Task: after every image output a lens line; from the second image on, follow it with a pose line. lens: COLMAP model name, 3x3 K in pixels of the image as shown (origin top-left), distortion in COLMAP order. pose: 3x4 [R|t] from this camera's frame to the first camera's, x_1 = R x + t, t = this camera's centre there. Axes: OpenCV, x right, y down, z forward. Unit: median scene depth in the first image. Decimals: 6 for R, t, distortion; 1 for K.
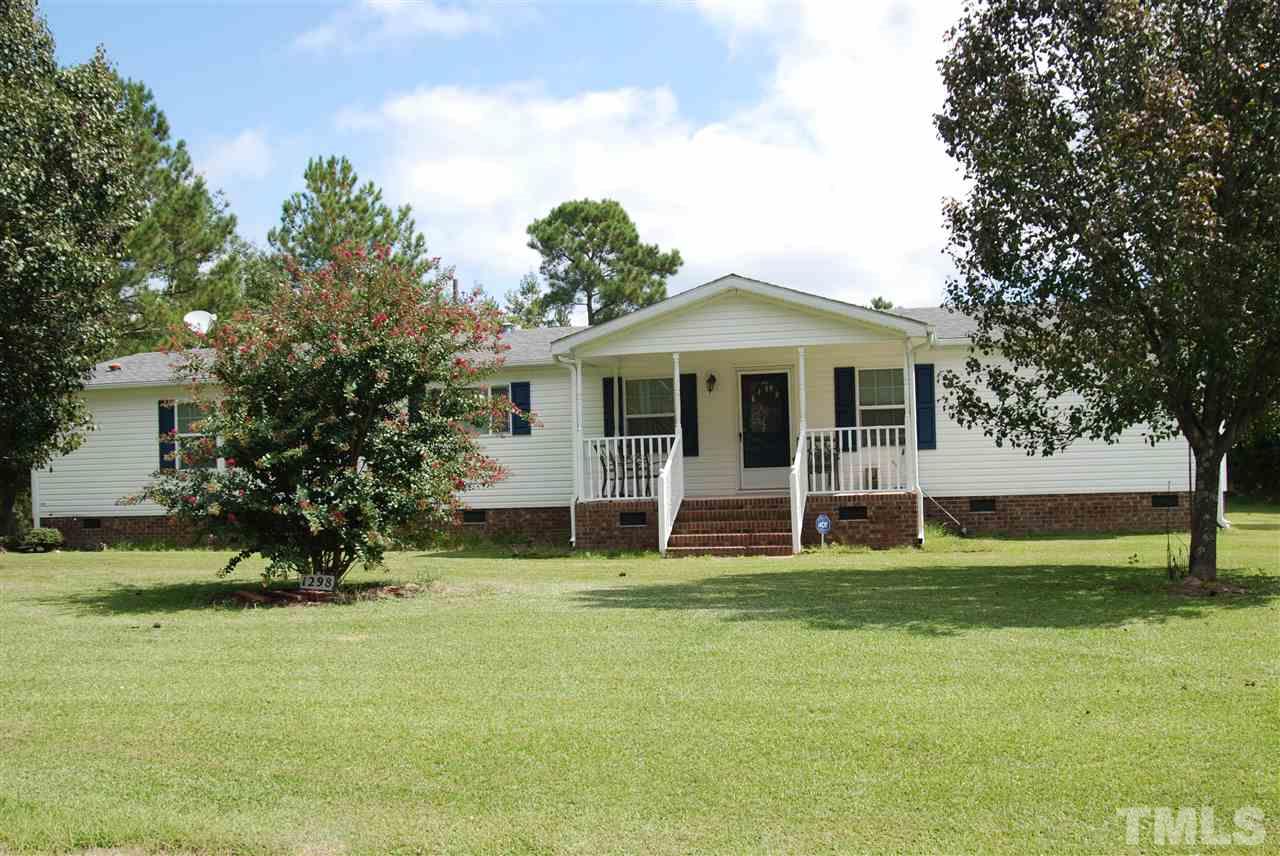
lens RADIAL K [[1352.2, 0, 650.4], [0, 1352.2, 456.5], [0, 0, 1]] dist [-0.138468, 0.124950]
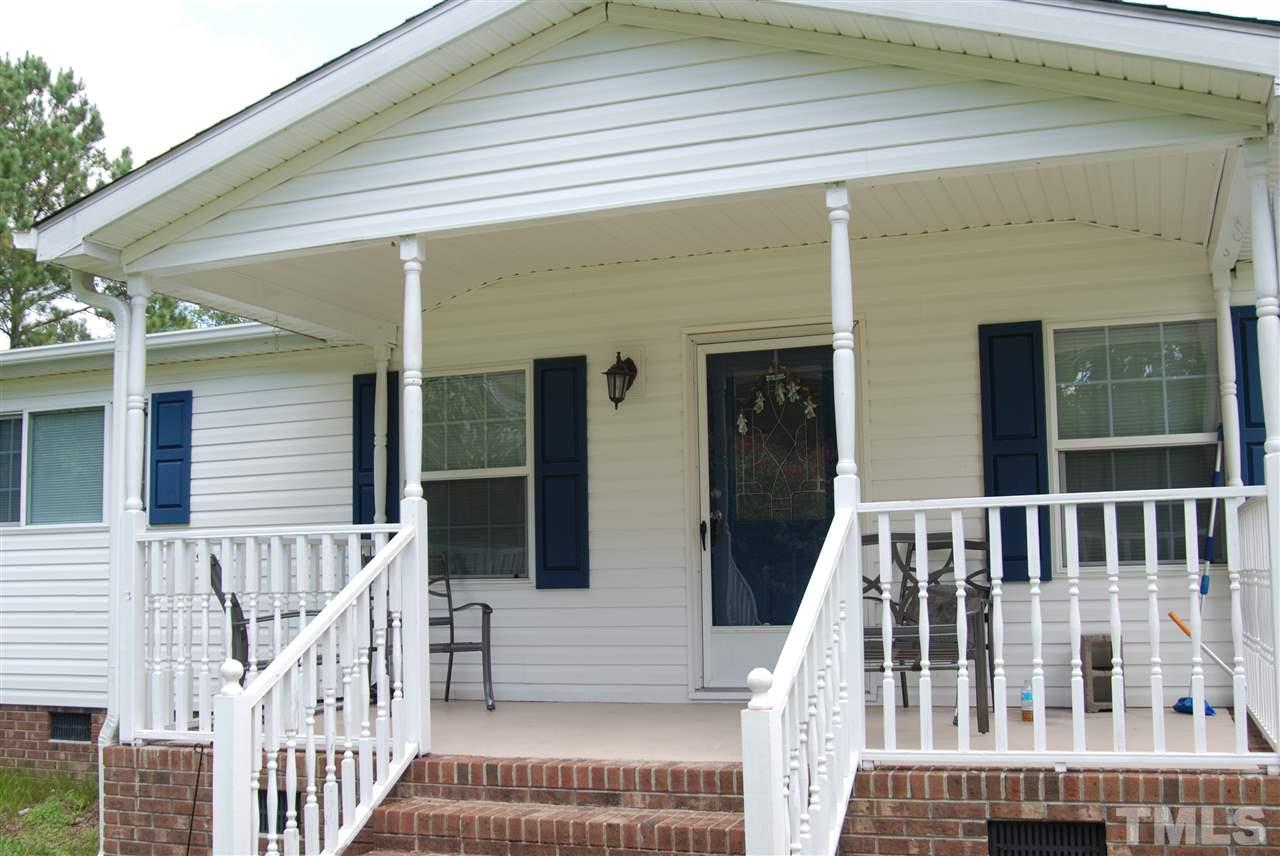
lens RADIAL K [[1352.2, 0, 650.4], [0, 1352.2, 456.5], [0, 0, 1]] dist [-0.138468, 0.124950]
pose [[0.992313, -0.000468, -0.123750, 0.104031], [-0.008870, 0.997152, -0.074900, -0.009165], [0.123433, 0.075422, 0.989483, 0.715033]]
